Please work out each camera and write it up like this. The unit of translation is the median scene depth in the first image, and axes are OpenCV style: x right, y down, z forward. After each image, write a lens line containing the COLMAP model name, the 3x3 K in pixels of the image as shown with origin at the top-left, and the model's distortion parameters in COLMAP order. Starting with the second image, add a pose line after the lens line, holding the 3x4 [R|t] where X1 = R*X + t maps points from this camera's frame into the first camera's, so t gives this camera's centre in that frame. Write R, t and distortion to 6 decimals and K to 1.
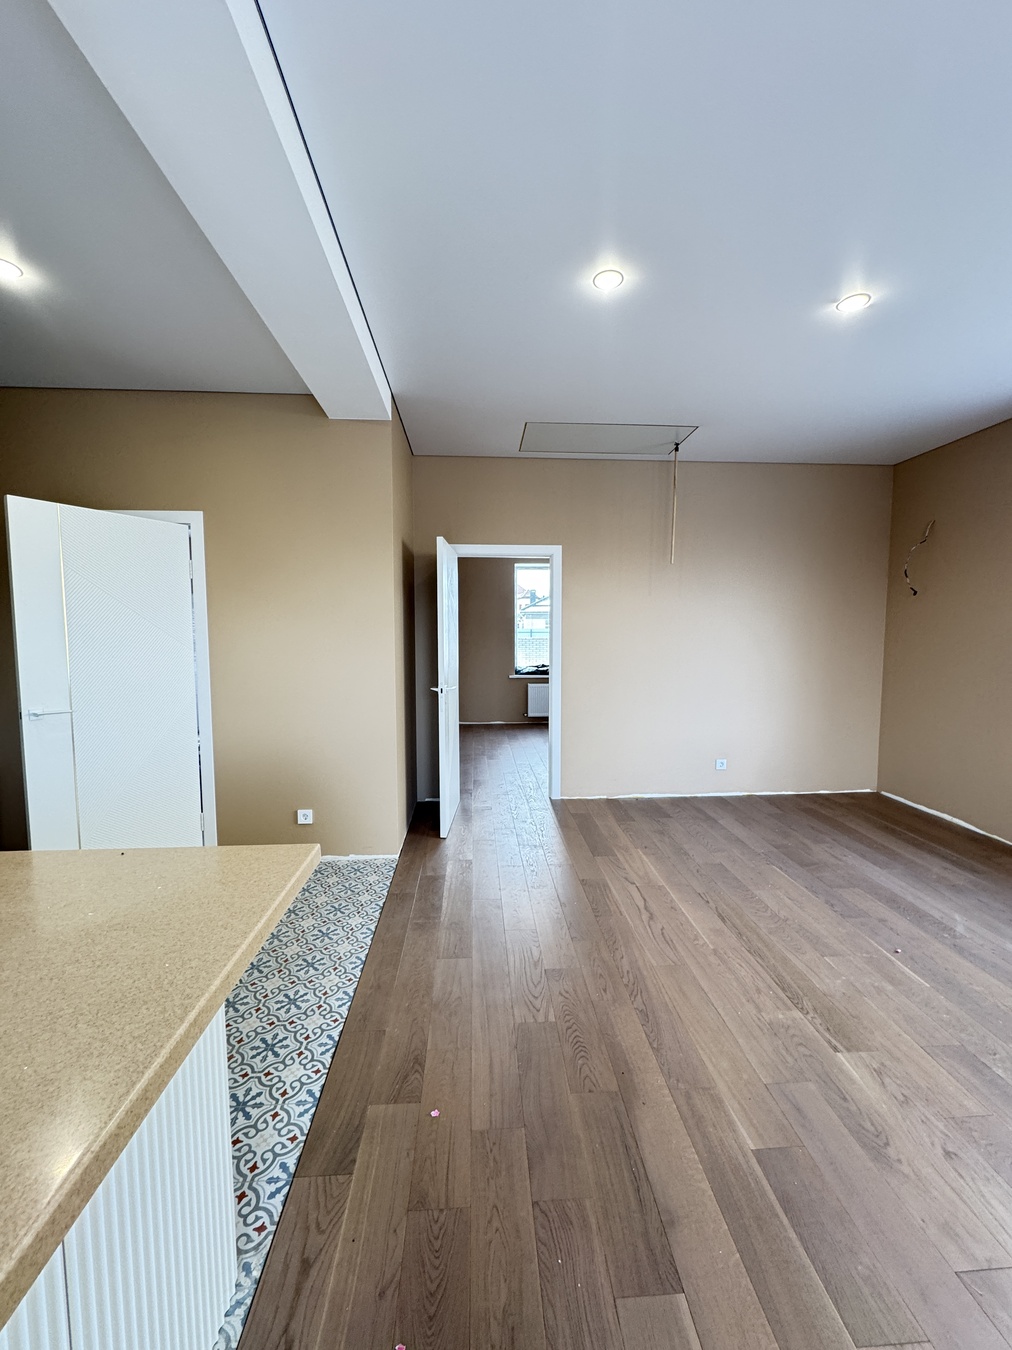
lens RADIAL K [[536.1, 0, 506.4], [0, 536.1, 673.4], [0, 0, 1]] dist [-0.002114, 0.000752]
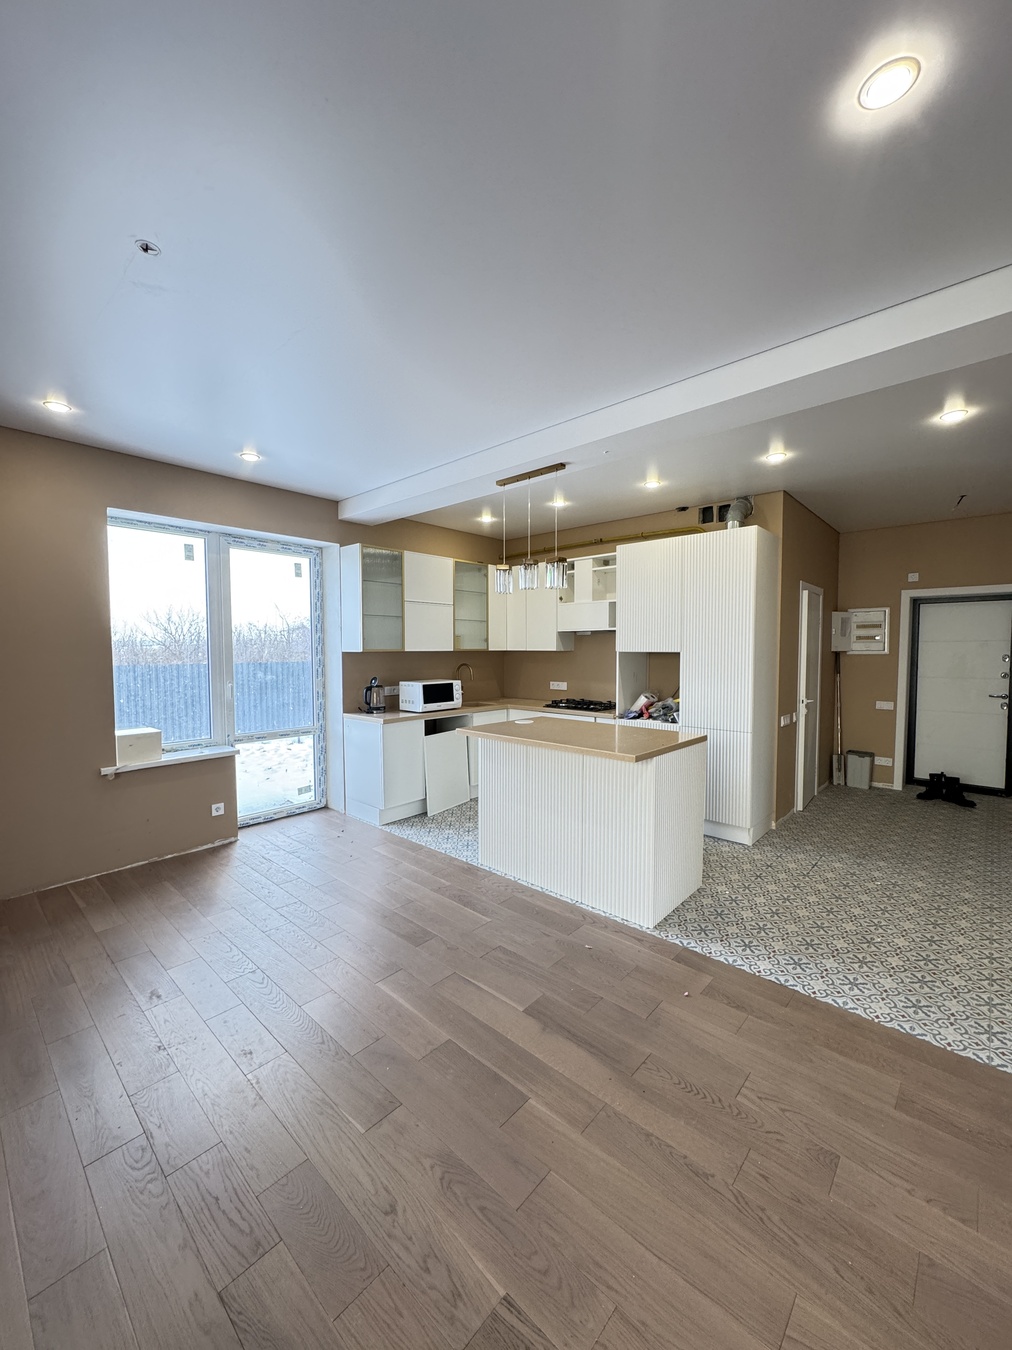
lens RADIAL K [[536.1, 0, 506.4], [0, 536.1, 673.4], [0, 0, 1]] dist [-0.002114, 0.000752]
pose [[-0.716803, 0.037991, -0.696240, 0.658029], [-0.049871, 0.993164, 0.105537, -0.104869], [0.695490, 0.110371, -0.710009, 0.863985]]
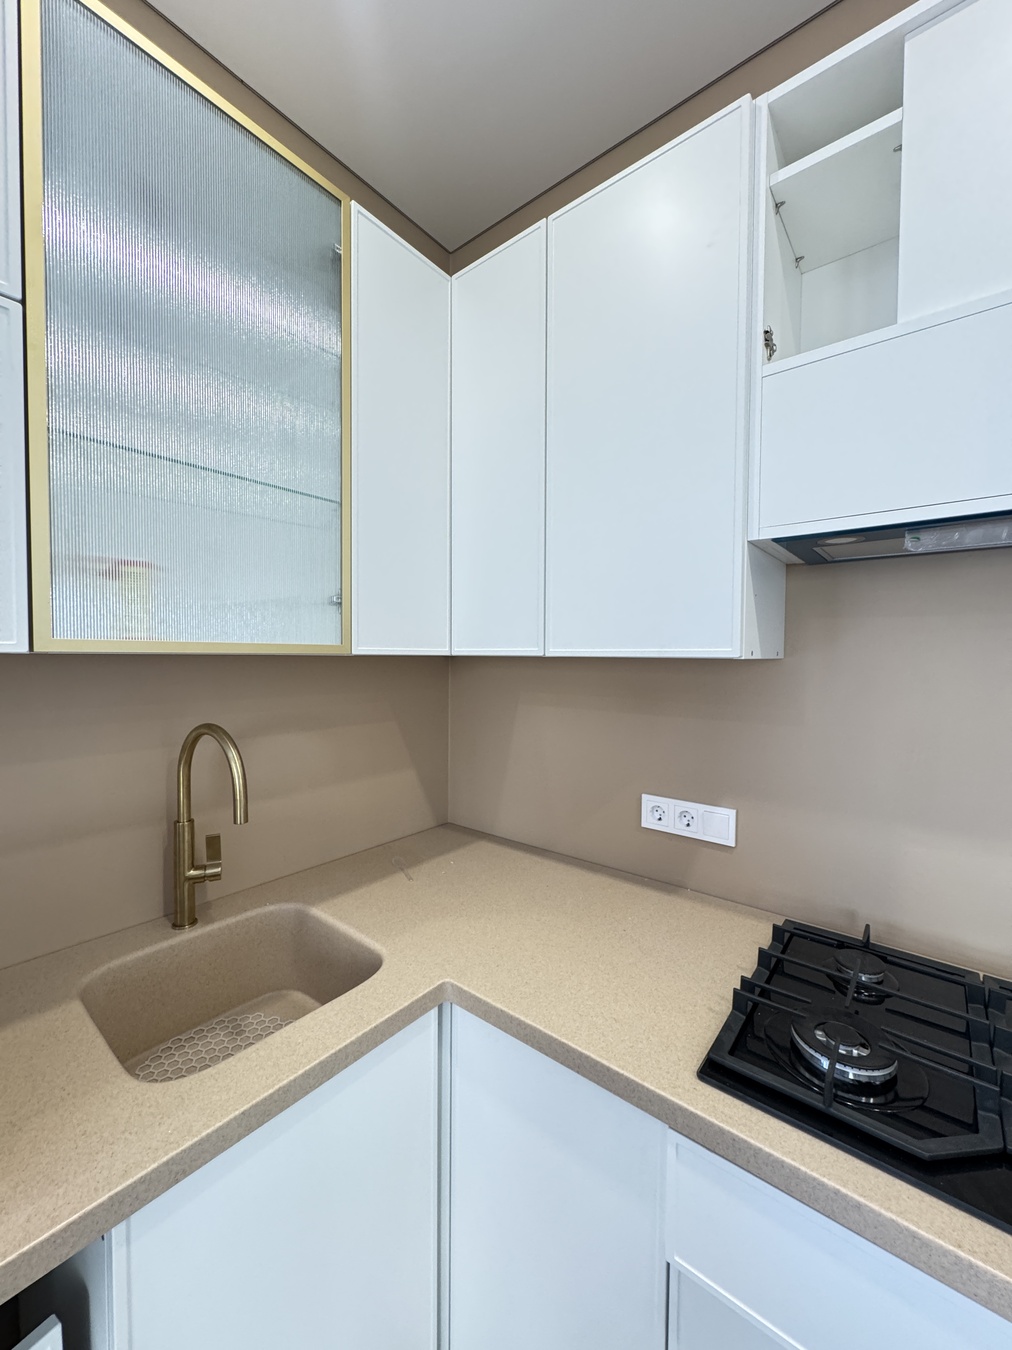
lens RADIAL K [[539.3, 0, 506.4], [0, 539.3, 675.9], [0, 0, 1]] dist [-0.002709, 0.000118]
pose [[-0.678673, 0.024281, -0.734039, -0.459513], [-0.061810, 0.994019, 0.090028, -0.002678], [0.731835, 0.106470, -0.673113, -0.245507]]
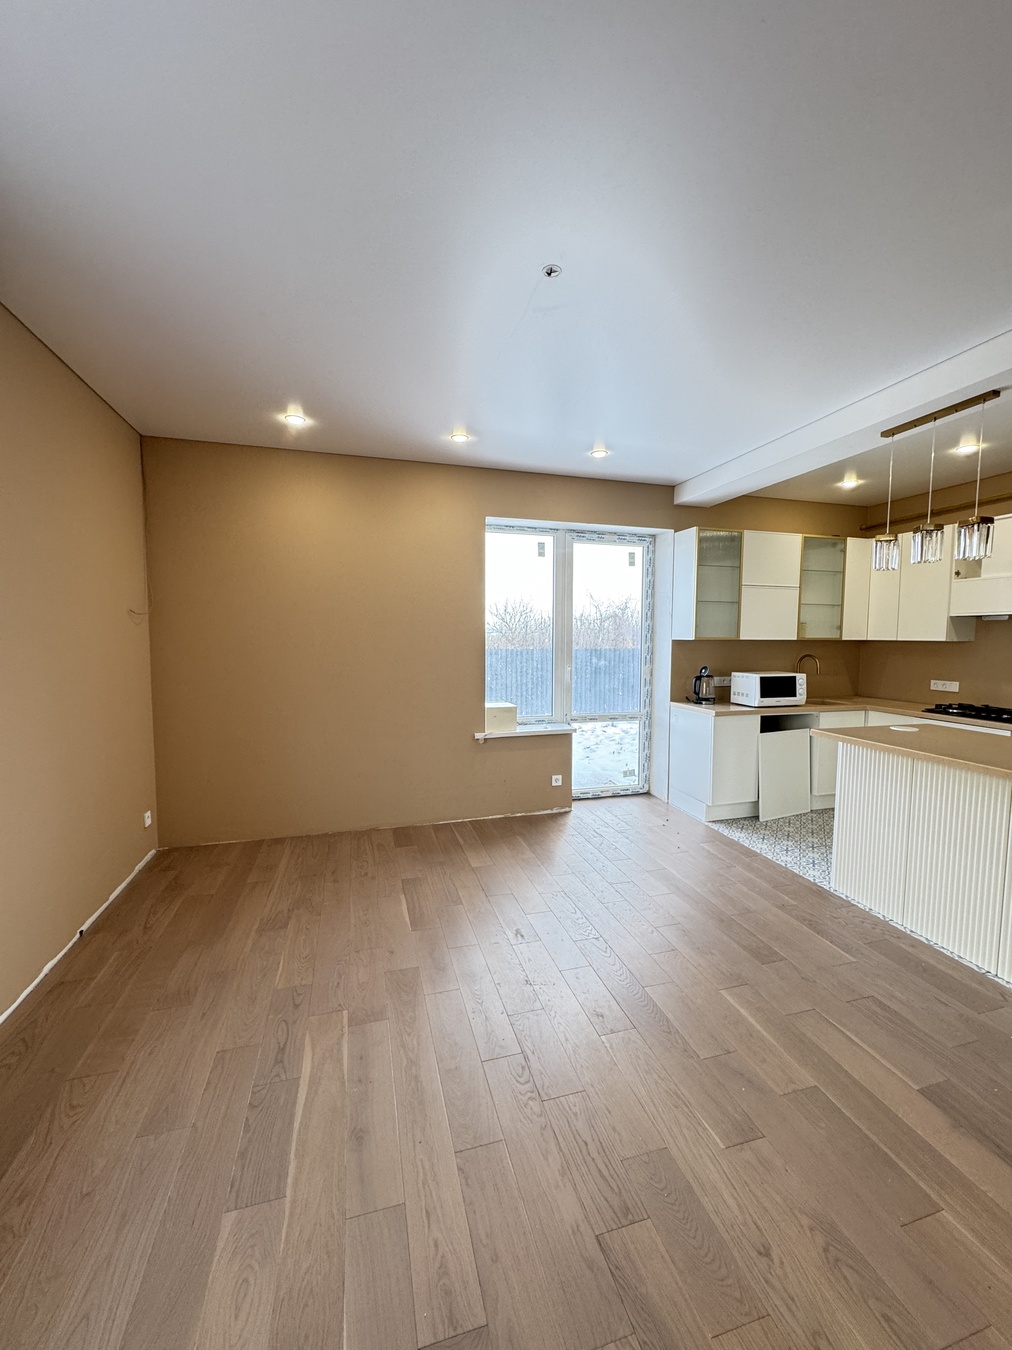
lens RADIAL K [[536.1, 0, 506.4], [0, 536.1, 673.4], [0, 0, 1]] dist [-0.002114, 0.000752]
pose [[-0.976317, 0.014357, -0.215866, 0.711885], [-0.017943, 0.988985, 0.146925, -0.099878], [0.215598, 0.147319, -0.965305, 0.810176]]
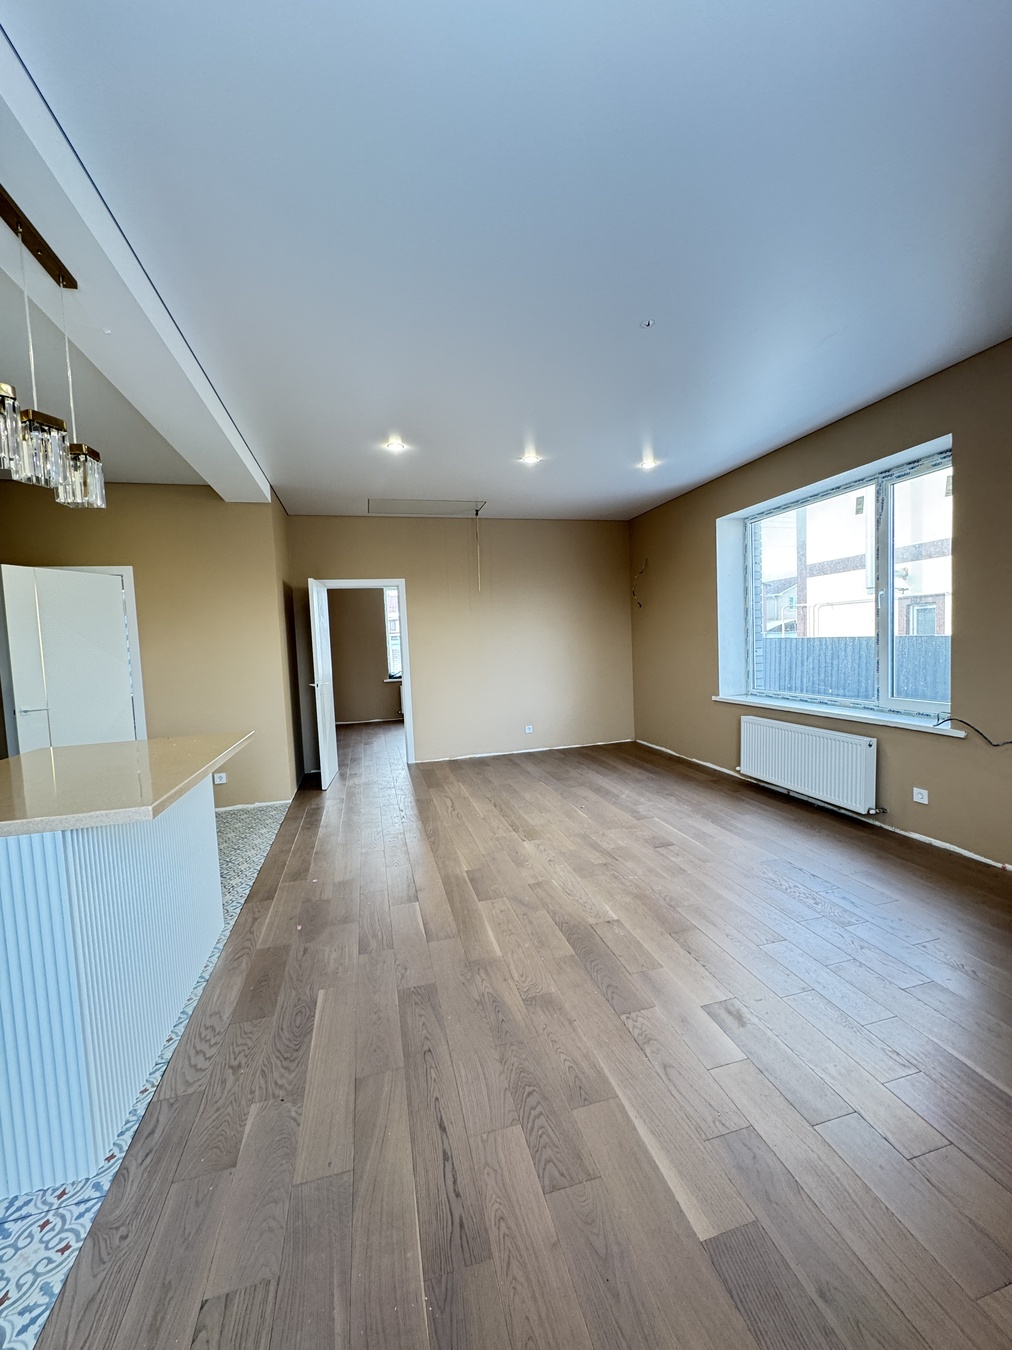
lens RADIAL K [[536.1, 0, 506.4], [0, 536.1, 673.4], [0, 0, 1]] dist [-0.002114, 0.000752]
pose [[0.979737, -0.053653, 0.192970, 0.120617], [0.057454, 0.998248, -0.014151, 0.060398], [-0.191872, 0.024951, 0.981103, -0.609505]]
